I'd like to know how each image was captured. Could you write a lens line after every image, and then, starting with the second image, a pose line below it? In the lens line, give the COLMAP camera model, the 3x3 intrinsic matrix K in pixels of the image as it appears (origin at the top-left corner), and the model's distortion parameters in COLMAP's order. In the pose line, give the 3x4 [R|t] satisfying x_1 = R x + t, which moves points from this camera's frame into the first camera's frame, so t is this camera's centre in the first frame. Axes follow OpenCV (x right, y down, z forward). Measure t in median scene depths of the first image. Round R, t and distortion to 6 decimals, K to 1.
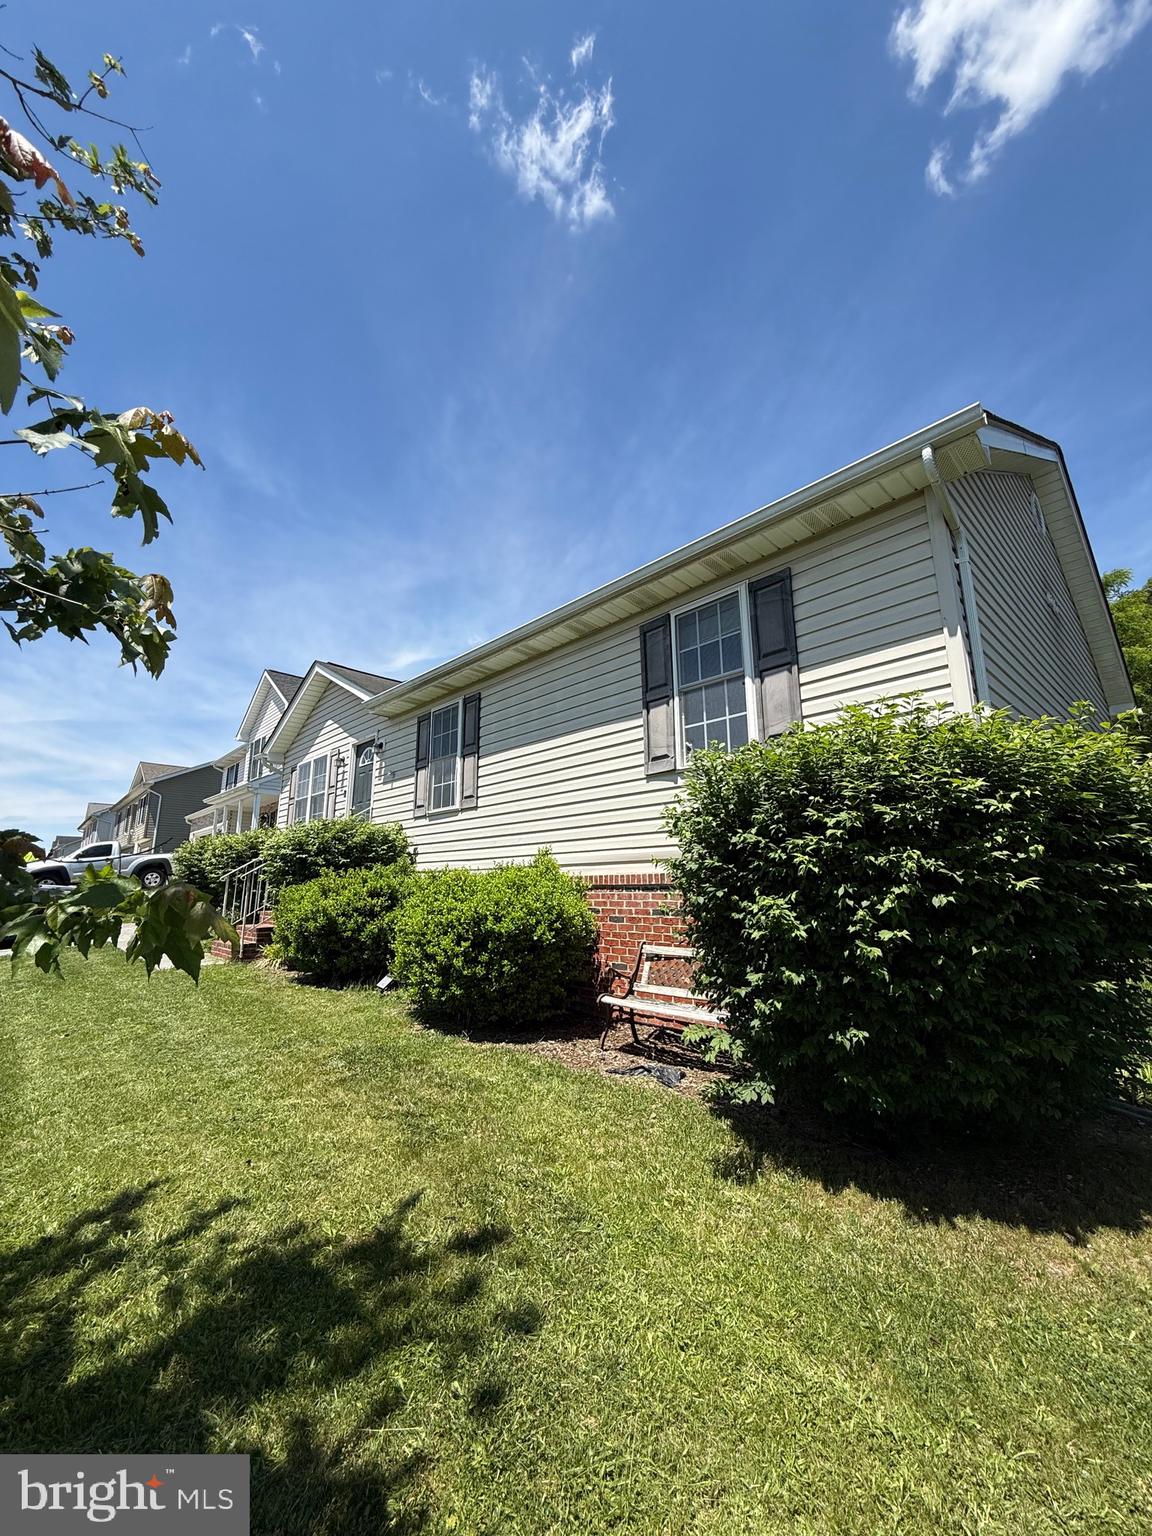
lens RADIAL K [[611.4, 0, 578.4], [0, 611.4, 763.6], [0, 0, 1]] dist [-0.000254, 0.000333]
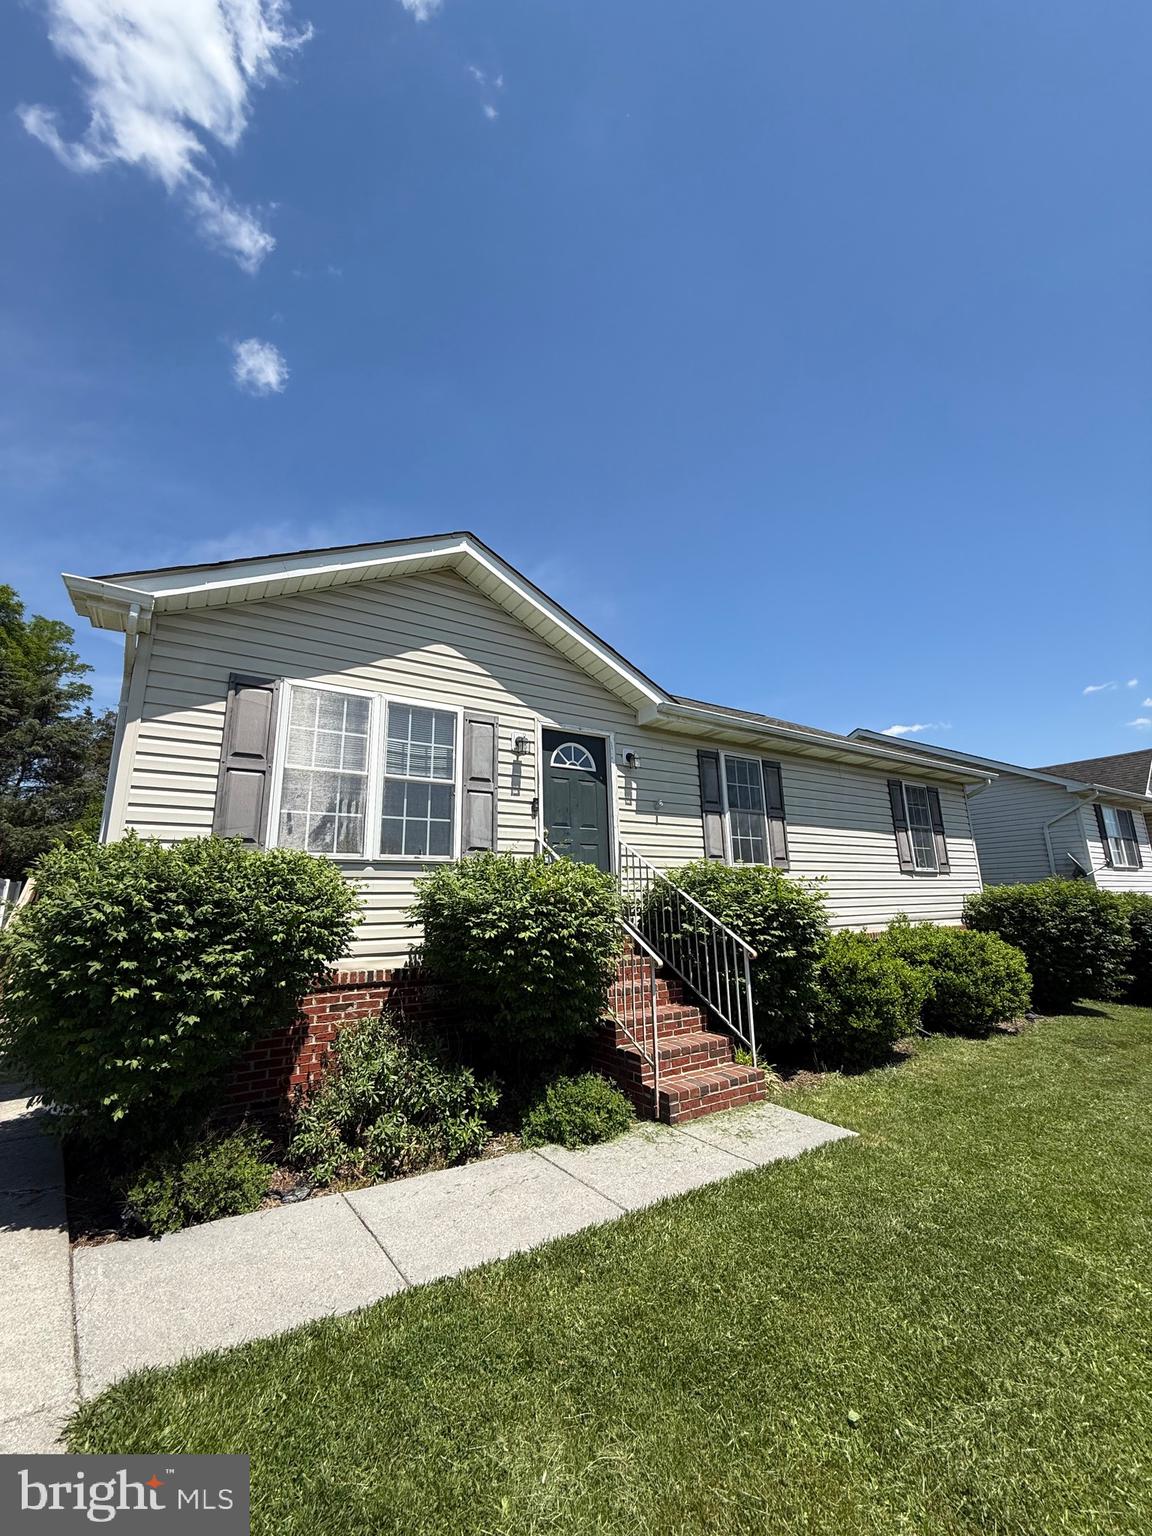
lens RADIAL K [[611.4, 0, 578.4], [0, 611.4, 763.6], [0, 0, 1]] dist [-0.000254, 0.000333]
pose [[0.172391, 0.339890, 0.924530, -1.193867], [-0.077737, 0.940349, -0.331210, 0.259942], [-0.981956, -0.014772, 0.188529, 1.140373]]
